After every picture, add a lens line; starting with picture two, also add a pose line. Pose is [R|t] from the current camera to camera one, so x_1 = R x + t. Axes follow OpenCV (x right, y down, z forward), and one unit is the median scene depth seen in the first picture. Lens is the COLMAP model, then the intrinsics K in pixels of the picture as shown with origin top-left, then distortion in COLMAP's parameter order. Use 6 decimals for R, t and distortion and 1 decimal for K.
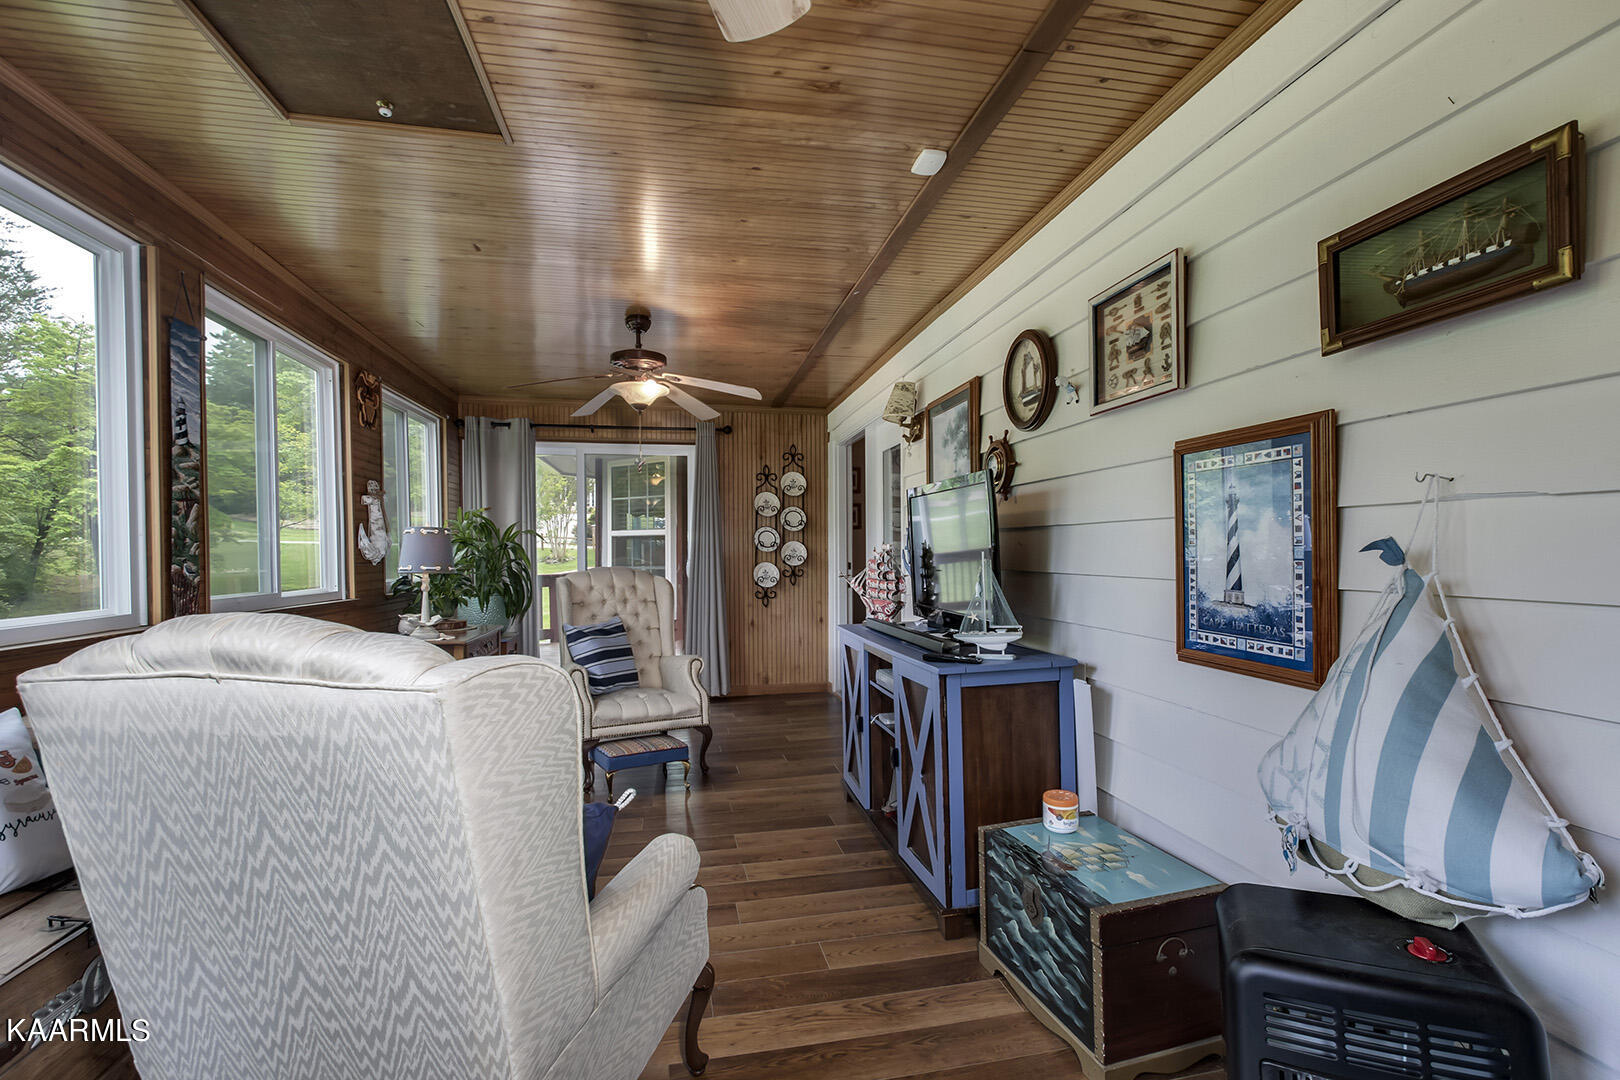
lens RADIAL K [[747.0, 0, 814.7], [0, 747.0, 555.4], [0, 0, 1]] dist [-0.011952, 0.005098]
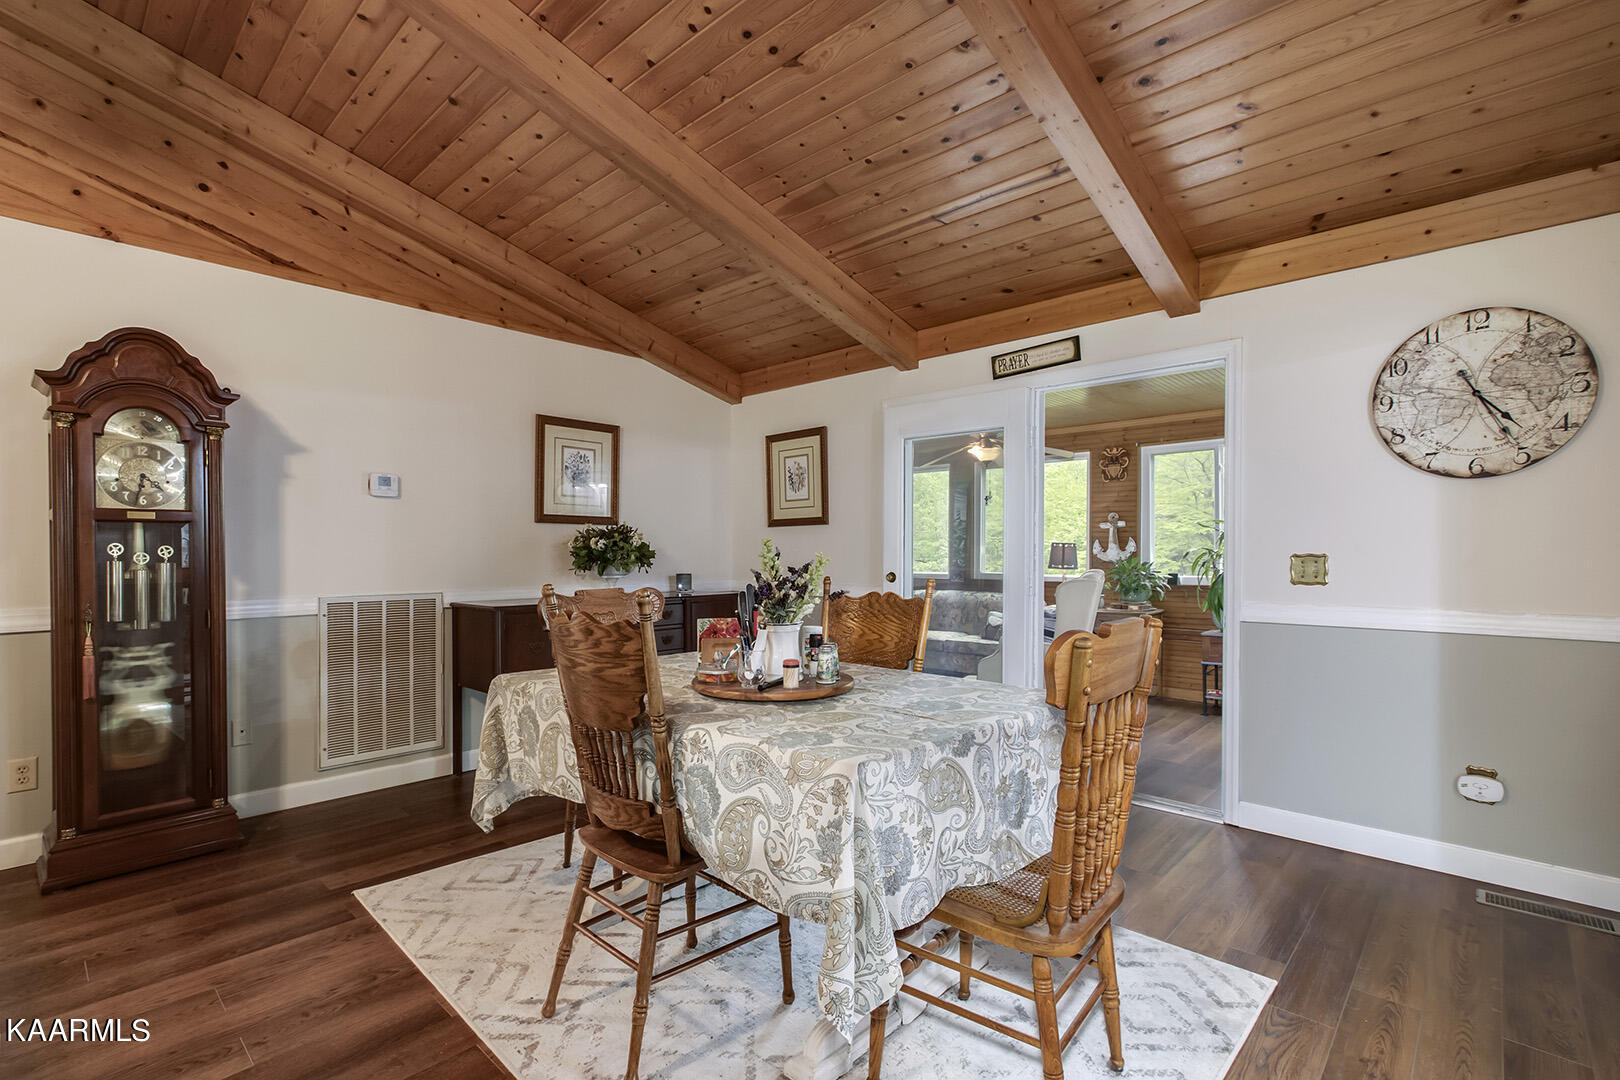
lens RADIAL K [[747.0, 0, 814.7], [0, 747.0, 555.4], [0, 0, 1]] dist [-0.011952, 0.005098]
pose [[-0.811948, 0.009653, -0.583650, 1.436376], [0.000592, 0.999876, 0.015713, -0.054692], [0.583729, 0.012413, -0.811854, 3.123115]]
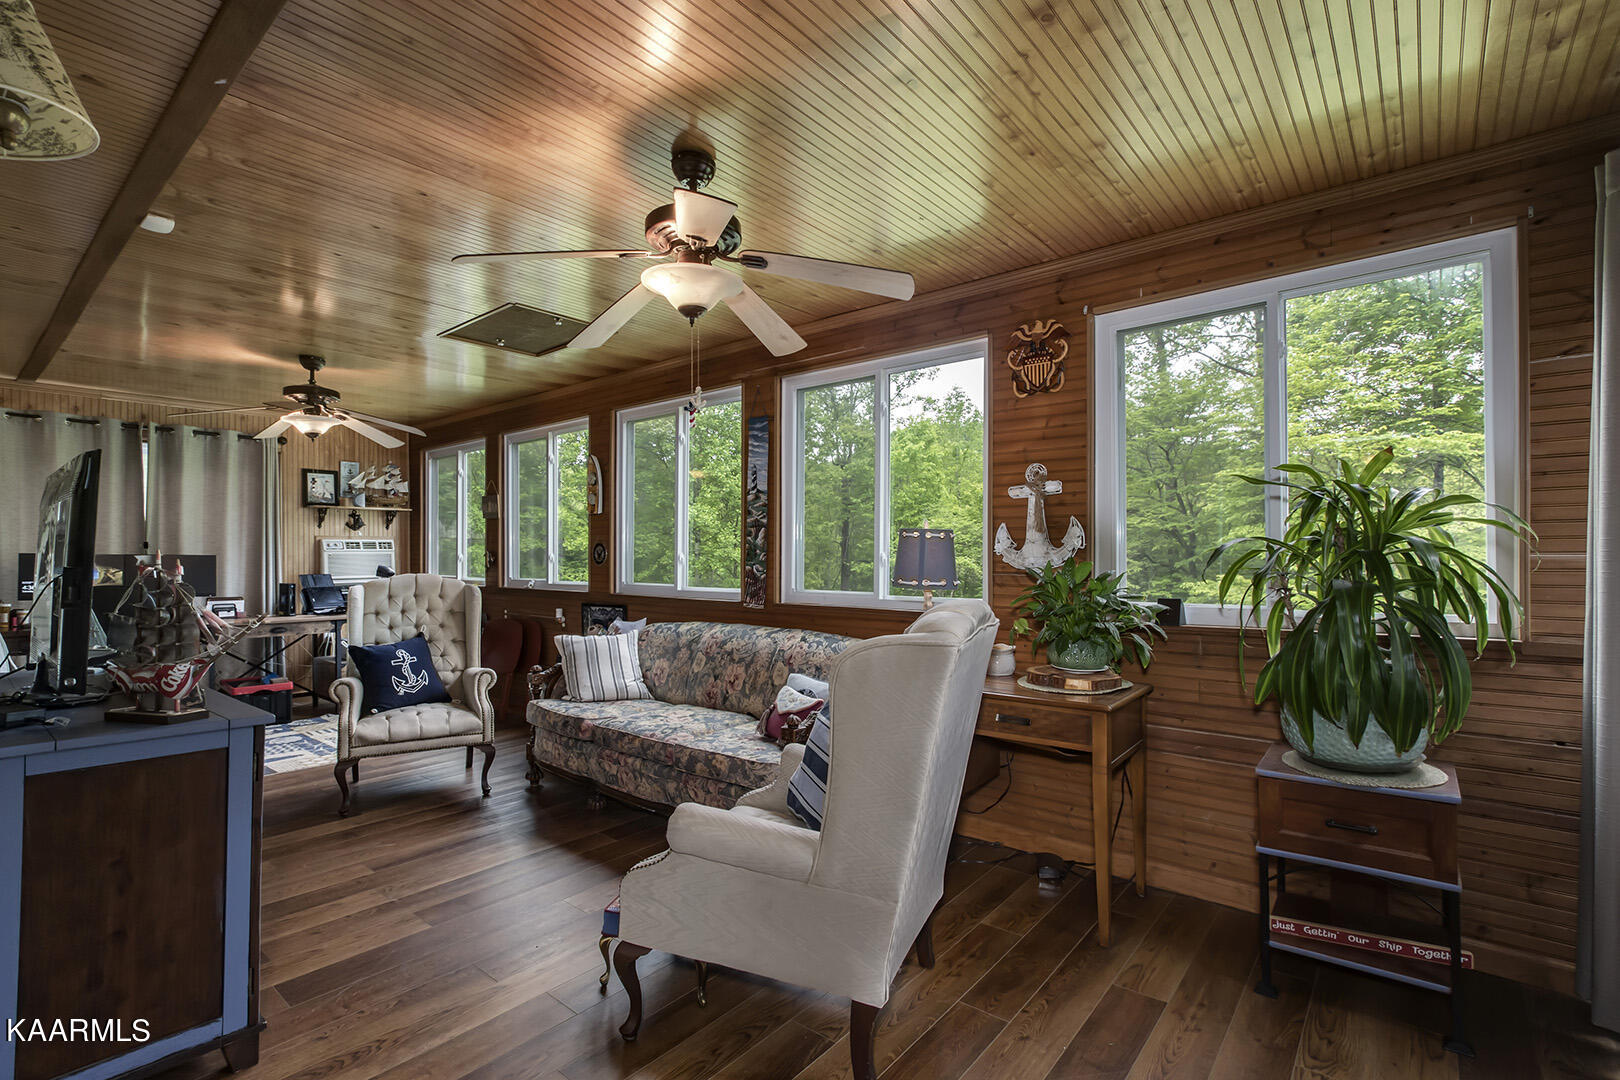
lens RADIAL K [[747.0, 0, 814.7], [0, 747.0, 555.4], [0, 0, 1]] dist [-0.011952, 0.005098]
pose [[-0.782085, 0.009791, -0.623095, 0.071924], [0.002313, 0.999915, 0.012809, -0.031402], [0.623168, 0.008576, -0.782041, 2.318444]]
